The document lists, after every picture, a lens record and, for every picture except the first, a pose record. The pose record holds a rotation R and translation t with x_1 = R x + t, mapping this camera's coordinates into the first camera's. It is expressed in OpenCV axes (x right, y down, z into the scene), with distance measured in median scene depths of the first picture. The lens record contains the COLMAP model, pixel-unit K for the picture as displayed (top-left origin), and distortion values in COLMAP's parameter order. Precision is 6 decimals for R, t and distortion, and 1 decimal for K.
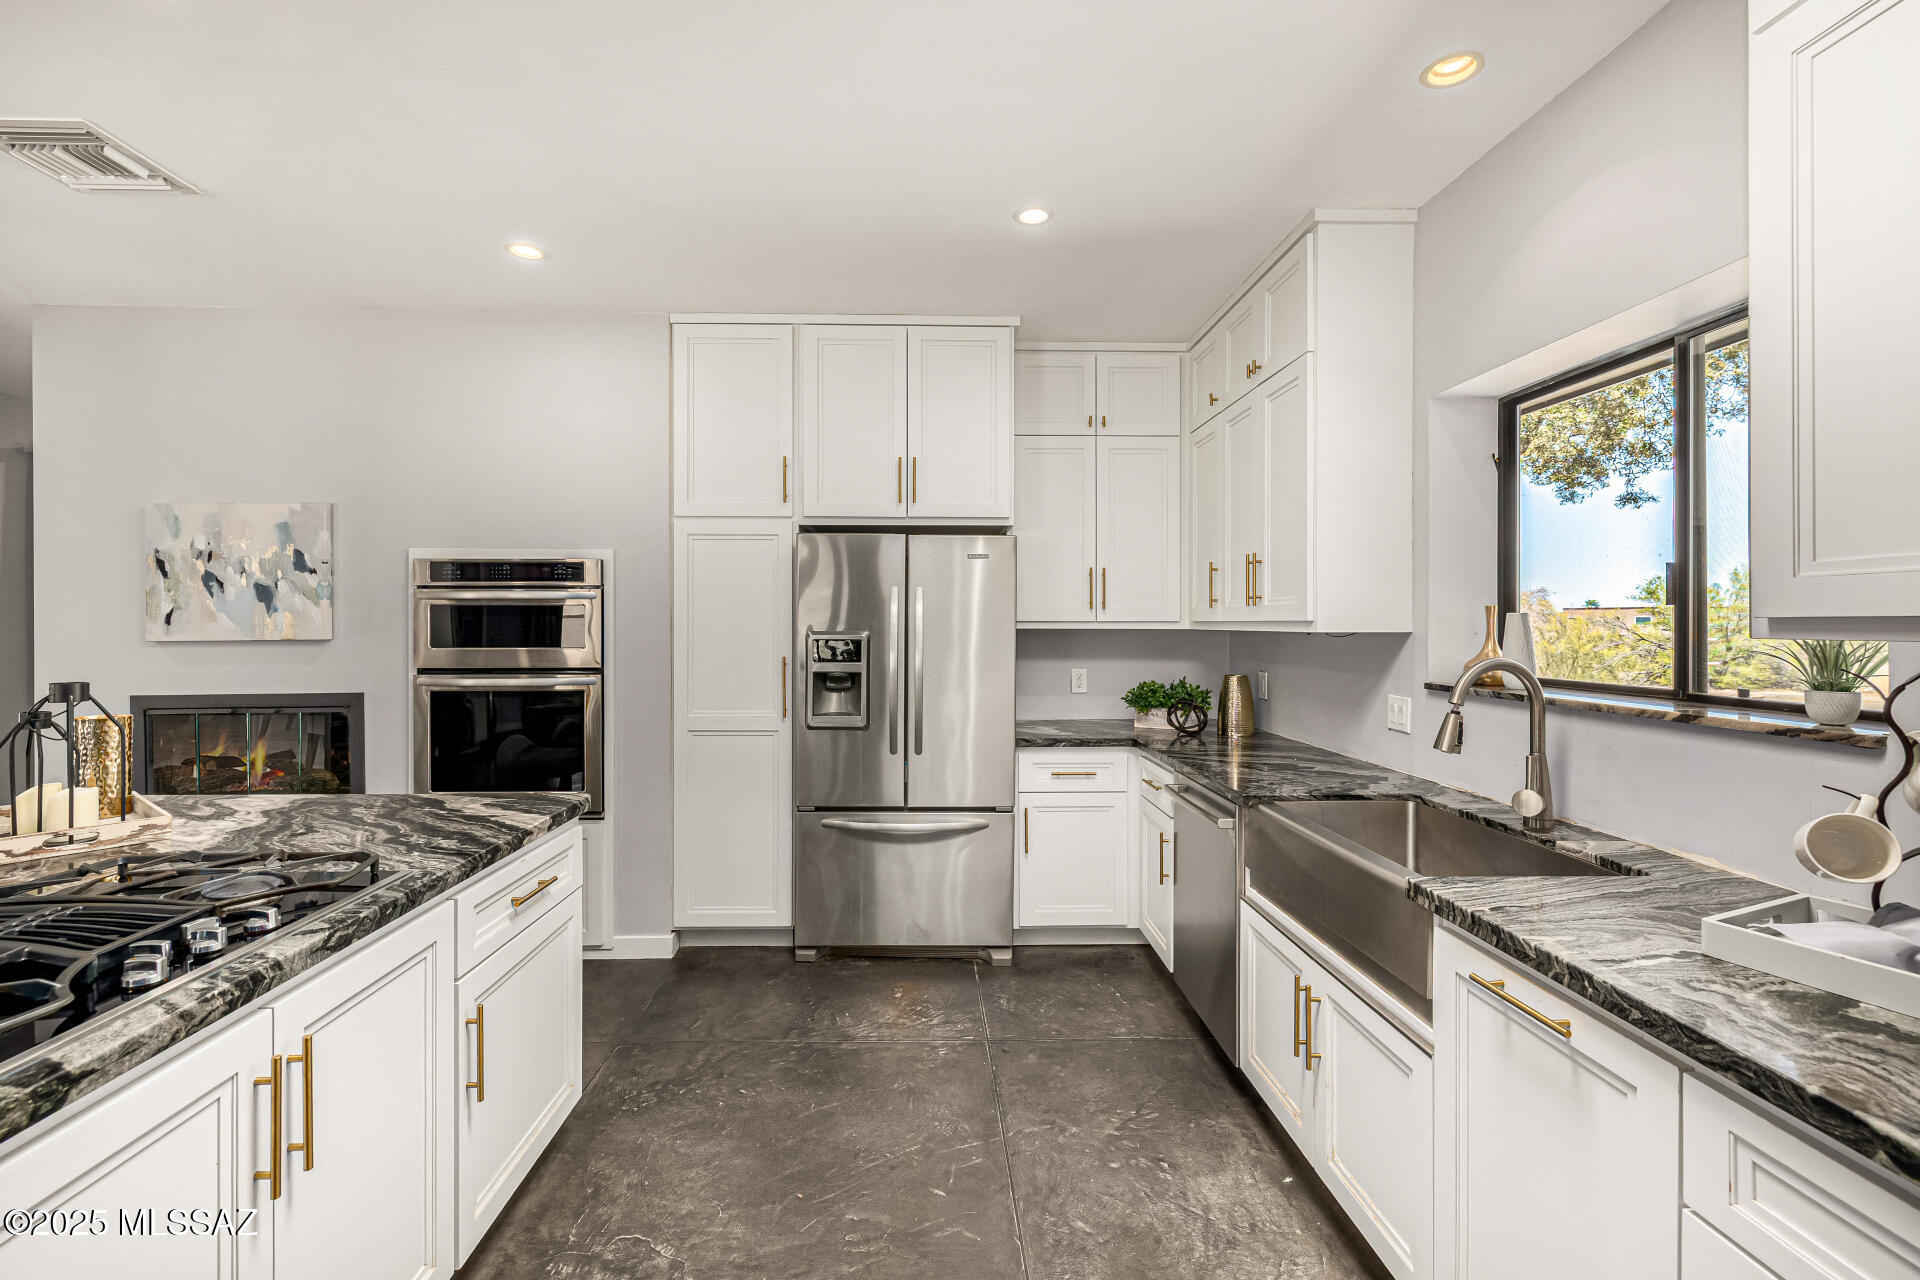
lens RADIAL K [[812.9, 0, 938.0], [0, 812.9, 635.7], [0, 0, 1]] dist [0.002193, -0.000282]
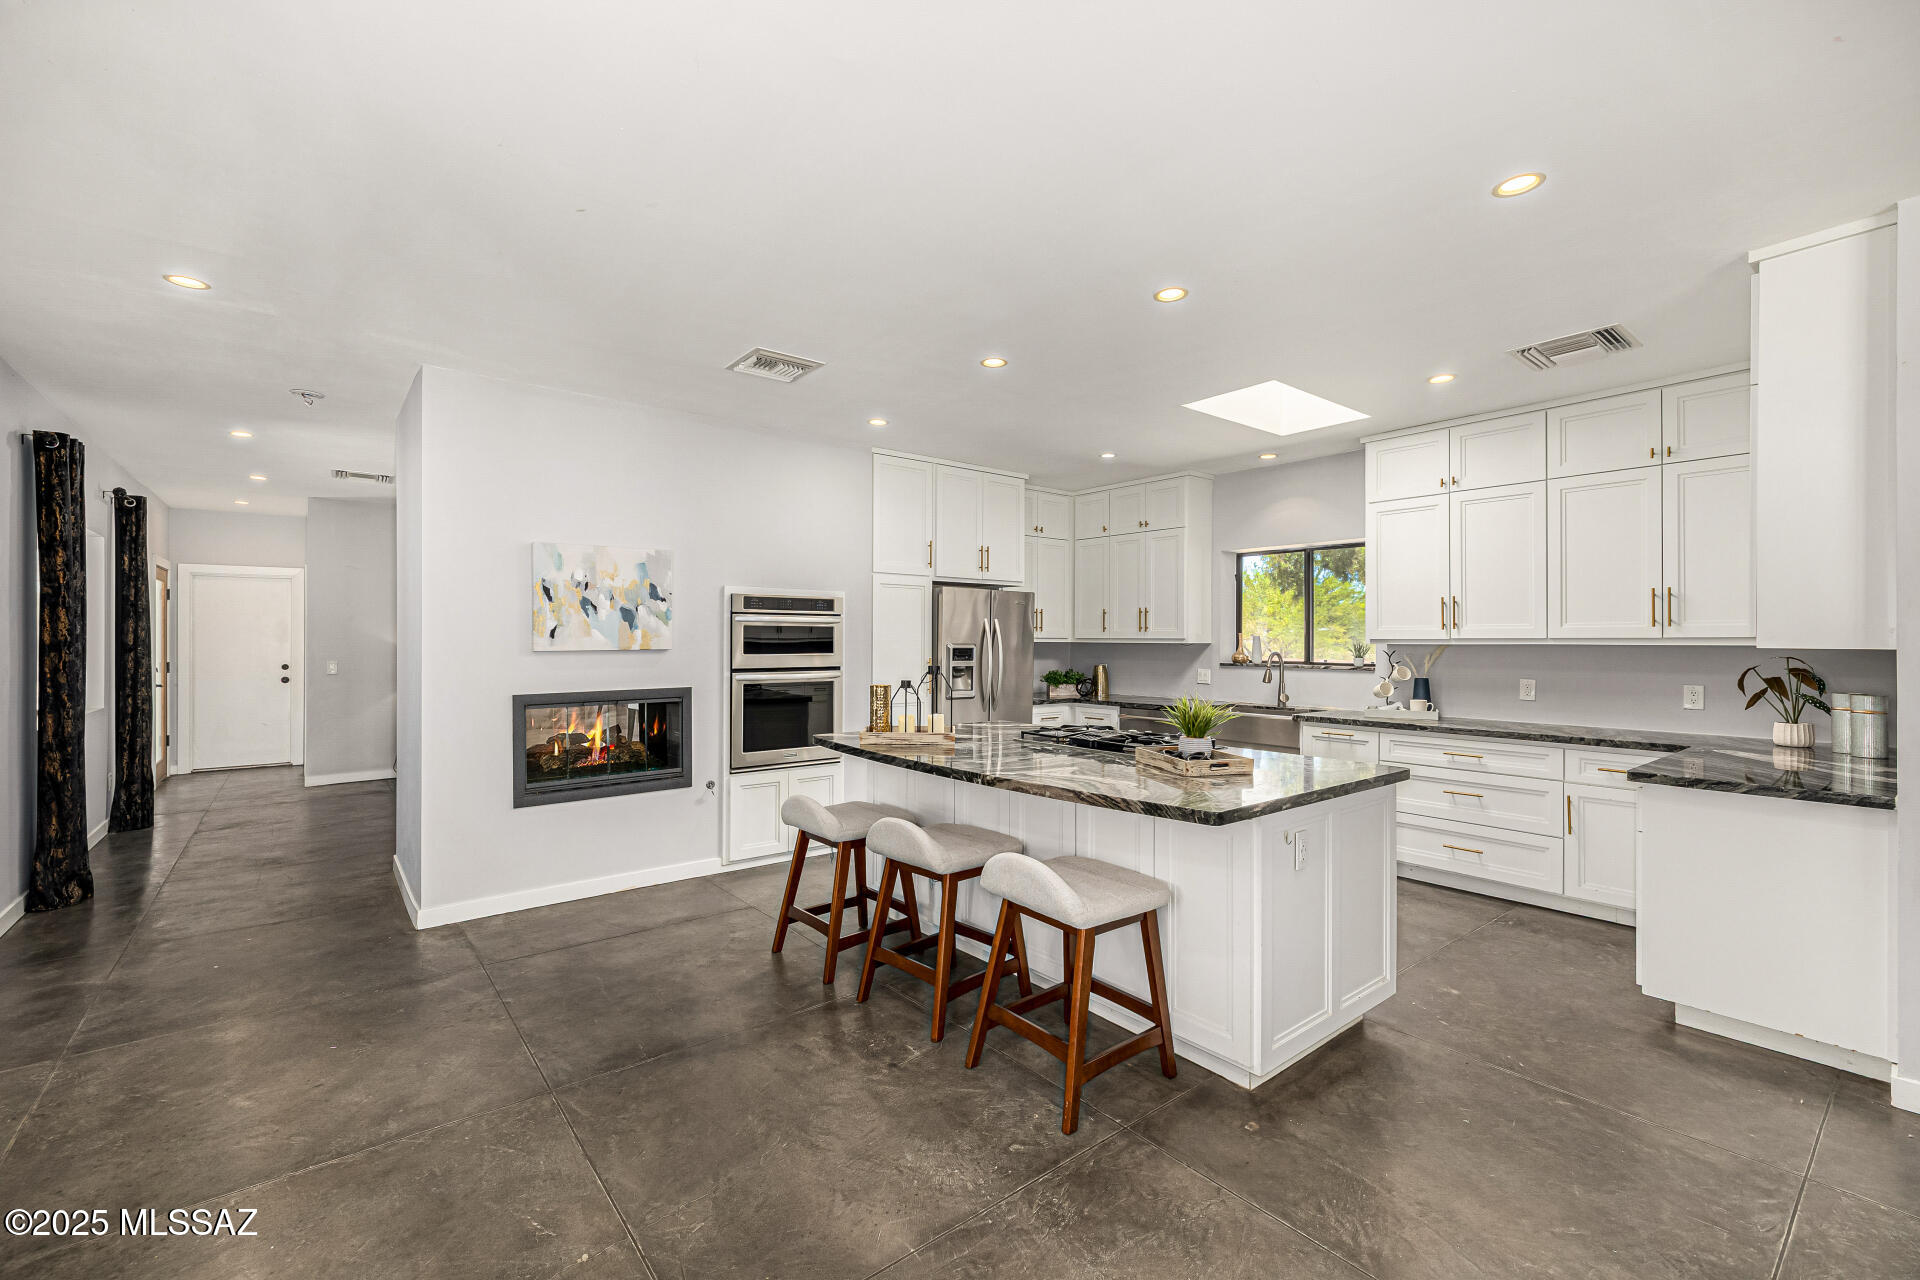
lens RADIAL K [[812.9, 0, 938.0], [0, 812.9, 635.7], [0, 0, 1]] dist [0.002193, -0.000282]
pose [[0.806480, 0.005100, 0.591239, -1.210506], [0.005223, 0.999862, -0.015750, 0.006164], [-0.591238, 0.015790, 0.806343, -0.391488]]
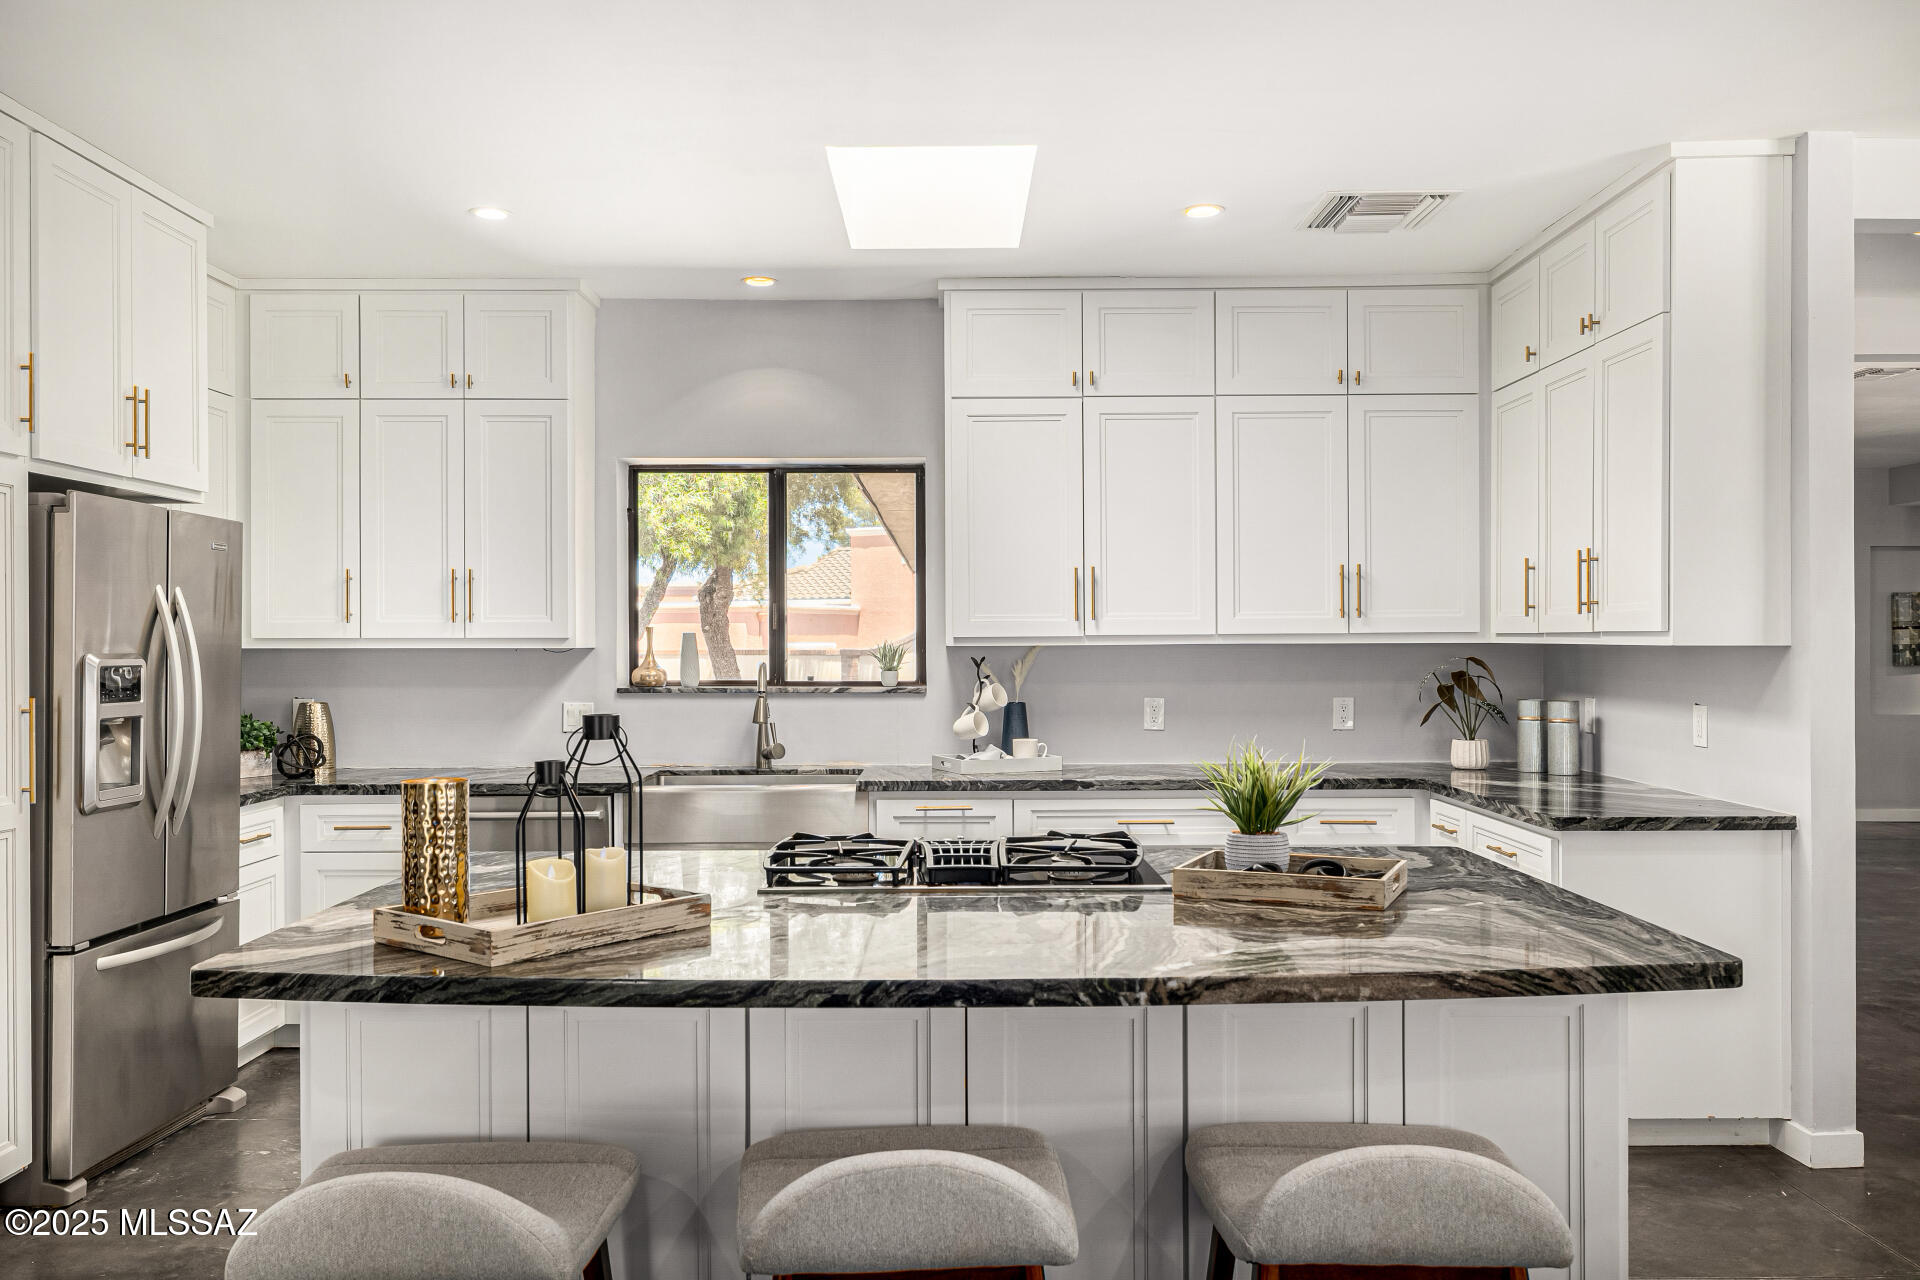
lens RADIAL K [[1552.0, 0, 960.0], [0, 1552.0, 640.0], [0, 0, 1]] dist [-0.005254, -0.004163]
pose [[0.021633, 0.001020, 0.999765, -1.308541], [0.017599, 0.999844, -0.001401, -0.002074], [-0.999611, 0.017625, 0.021611, 0.320509]]
